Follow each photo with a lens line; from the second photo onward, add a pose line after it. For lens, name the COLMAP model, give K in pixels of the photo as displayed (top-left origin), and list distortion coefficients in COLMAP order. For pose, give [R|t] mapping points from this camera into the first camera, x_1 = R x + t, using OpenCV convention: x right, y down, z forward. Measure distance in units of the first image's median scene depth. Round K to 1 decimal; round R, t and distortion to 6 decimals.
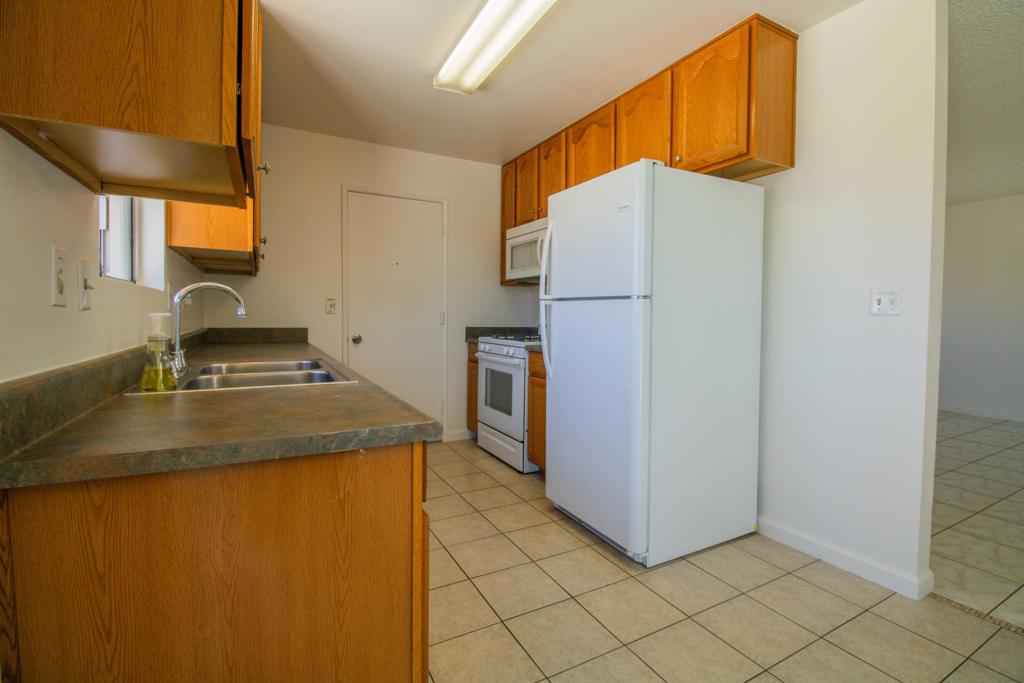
lens RADIAL K [[481.5, 0, 529.7], [0, 481.5, 334.7], [0, 0, 1]] dist [-0.014063, -0.001858]
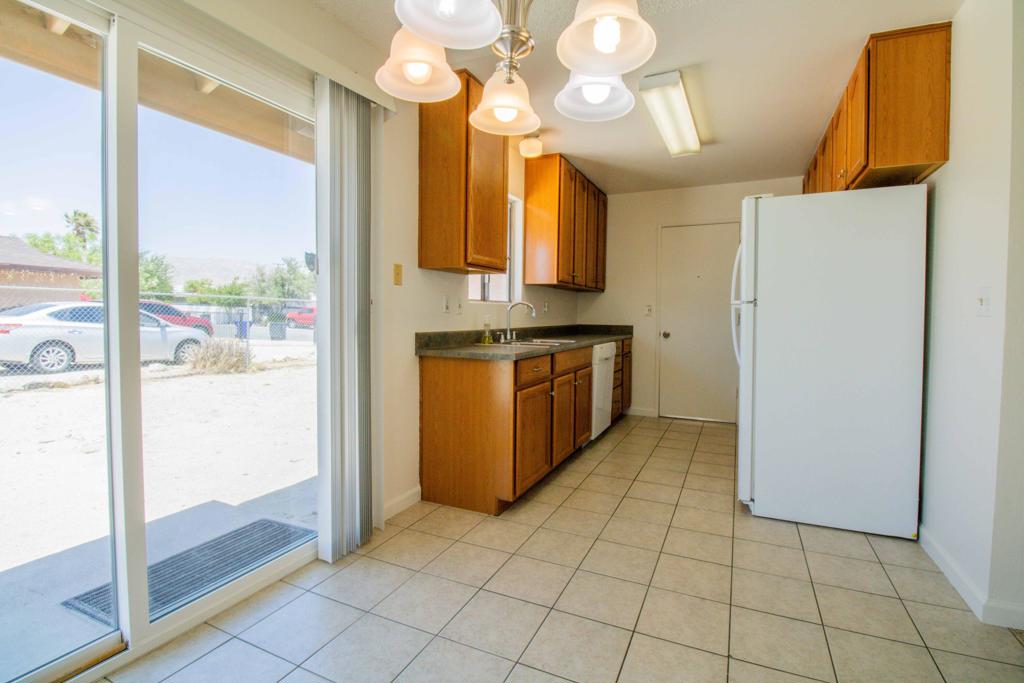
lens RADIAL K [[481.5, 0, 513.9], [0, 481.5, 333.0], [0, 0, 1]] dist [-0.014063, -0.001858]
pose [[0.583121, 0.026824, -0.811942, 0.745265], [-0.034941, 0.999358, 0.007922, 0.013661], [0.811633, 0.023751, 0.583684, -0.220794]]
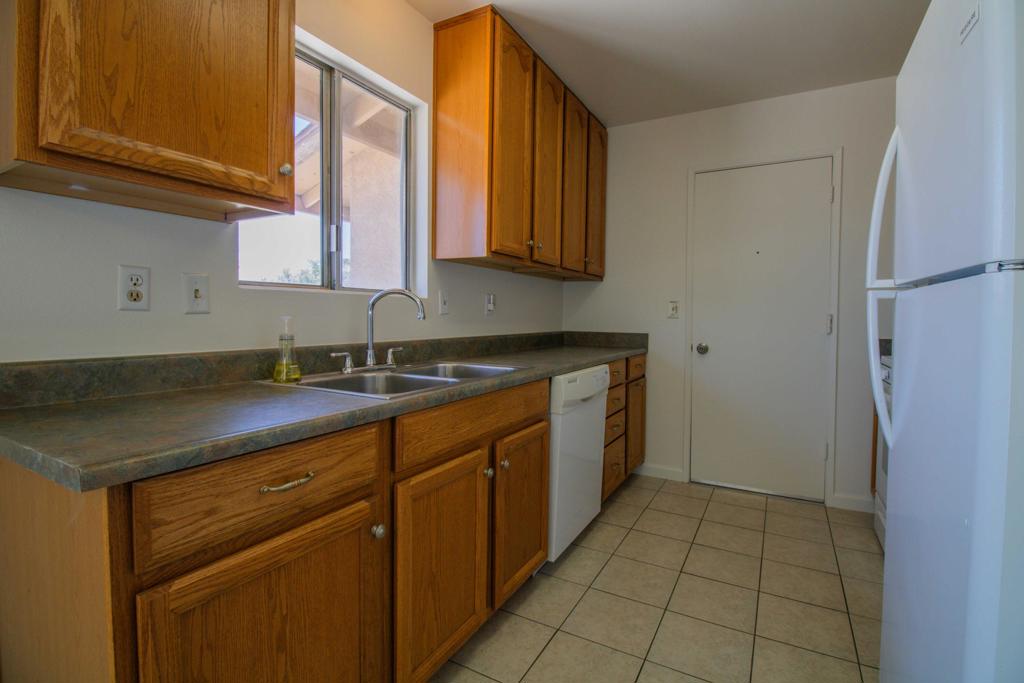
lens RADIAL K [[481.5, 0, 515.4], [0, 481.5, 331.2], [0, 0, 1]] dist [-0.014063, -0.001858]
pose [[0.526314, 0.022196, -0.850001, 0.264043], [-0.037500, 0.999292, 0.002875, -0.016660], [0.849463, 0.030362, 0.526774, 0.430888]]
